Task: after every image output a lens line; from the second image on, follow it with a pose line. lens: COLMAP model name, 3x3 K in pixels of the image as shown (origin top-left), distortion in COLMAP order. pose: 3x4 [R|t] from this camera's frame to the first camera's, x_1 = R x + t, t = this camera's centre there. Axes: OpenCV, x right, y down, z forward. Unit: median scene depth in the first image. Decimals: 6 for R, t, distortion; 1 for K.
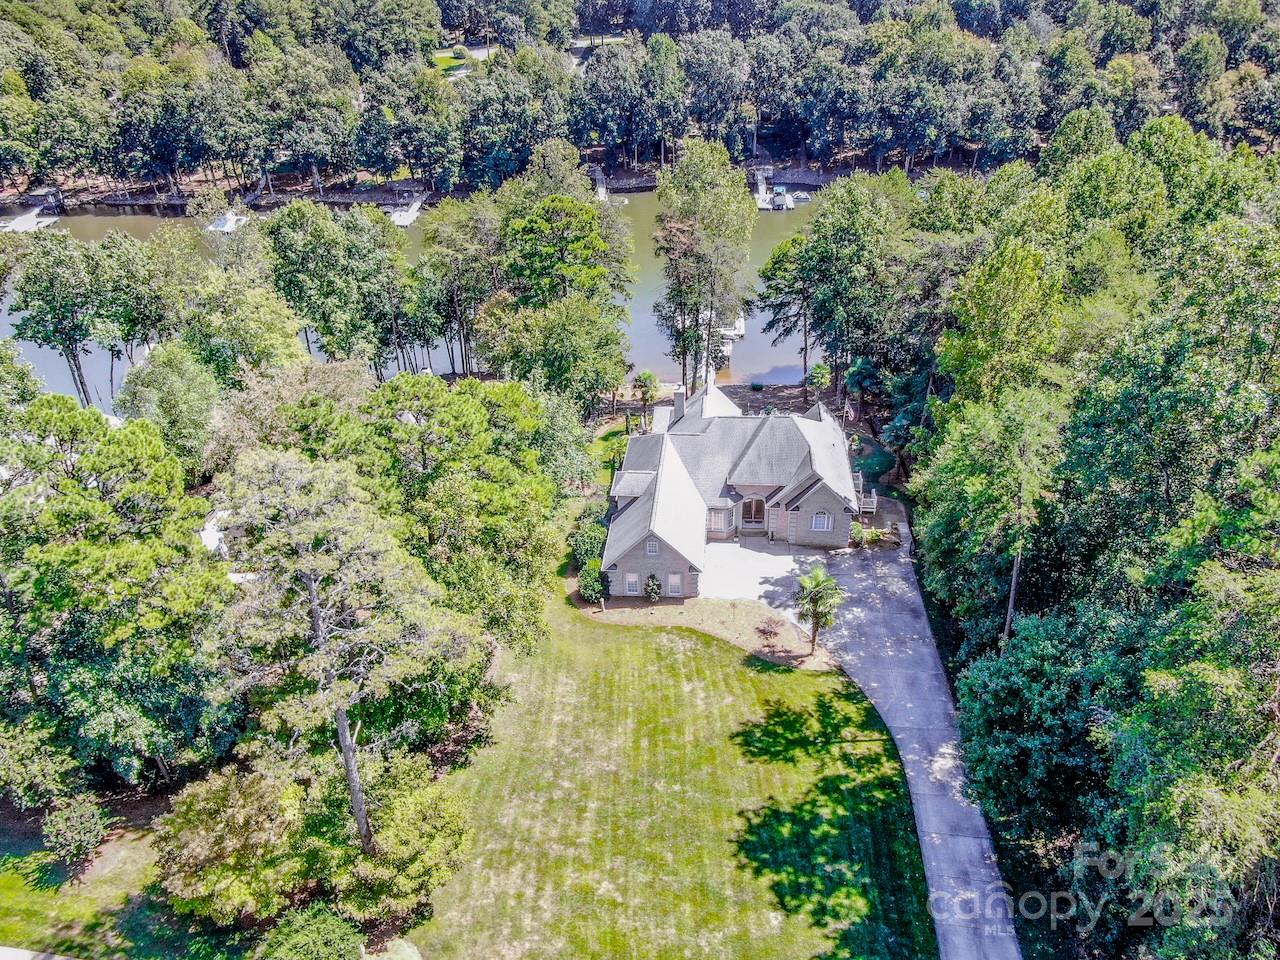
lens RADIAL K [[970.6, 0, 639.2], [0, 970.6, 465.3], [0, 0, 1]] dist [-0.016199, -0.005976]
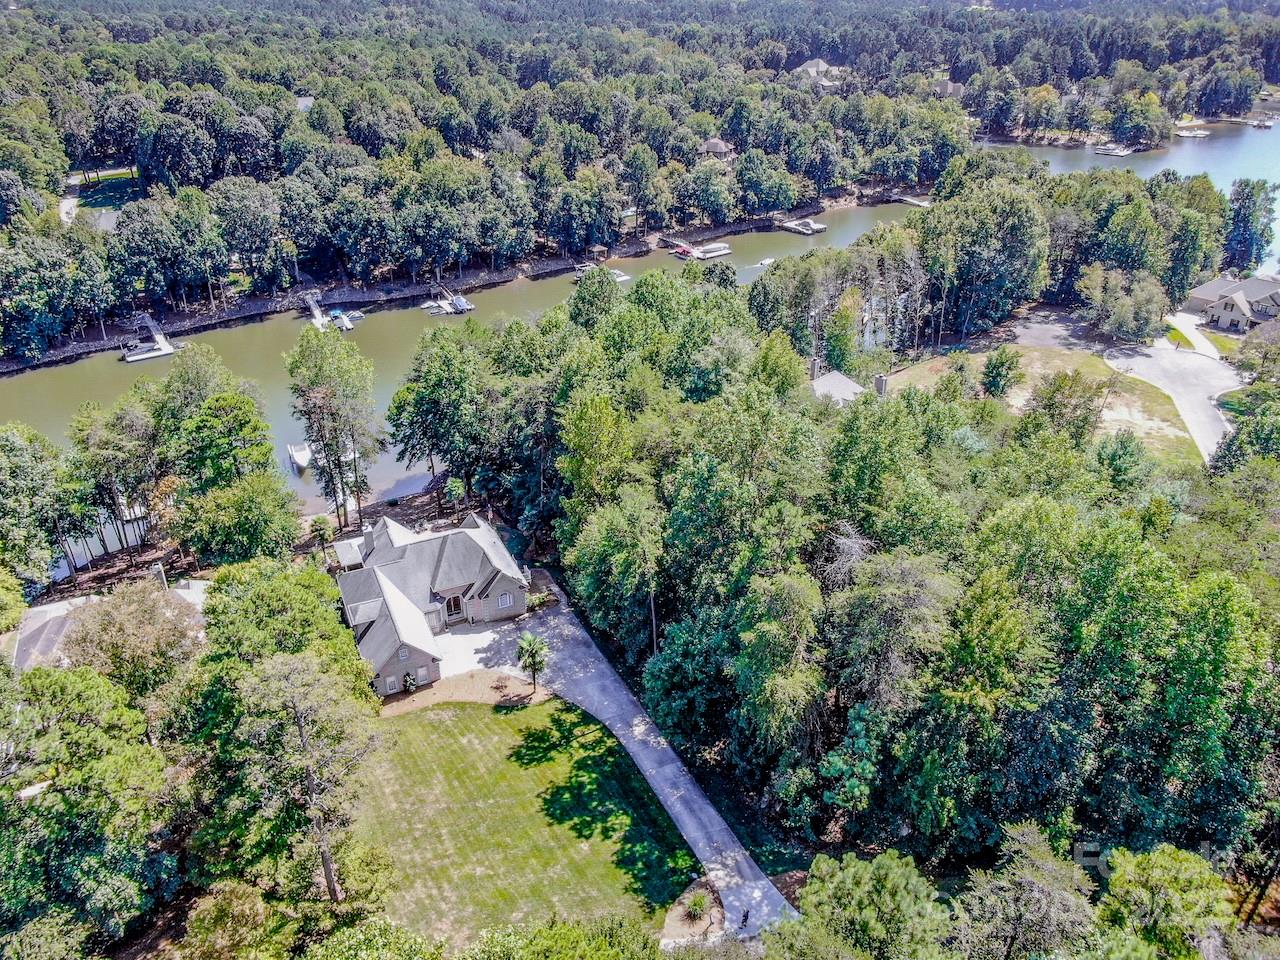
lens RADIAL K [[970.6, 0, 639.2], [0, 970.6, 465.3], [0, 0, 1]] dist [-0.016199, -0.005976]
pose [[0.872350, -0.212130, 0.440462, -0.158531], [0.238193, 0.971210, -0.004006, -0.057471], [-0.426931, 0.108410, 0.897762, -0.257793]]
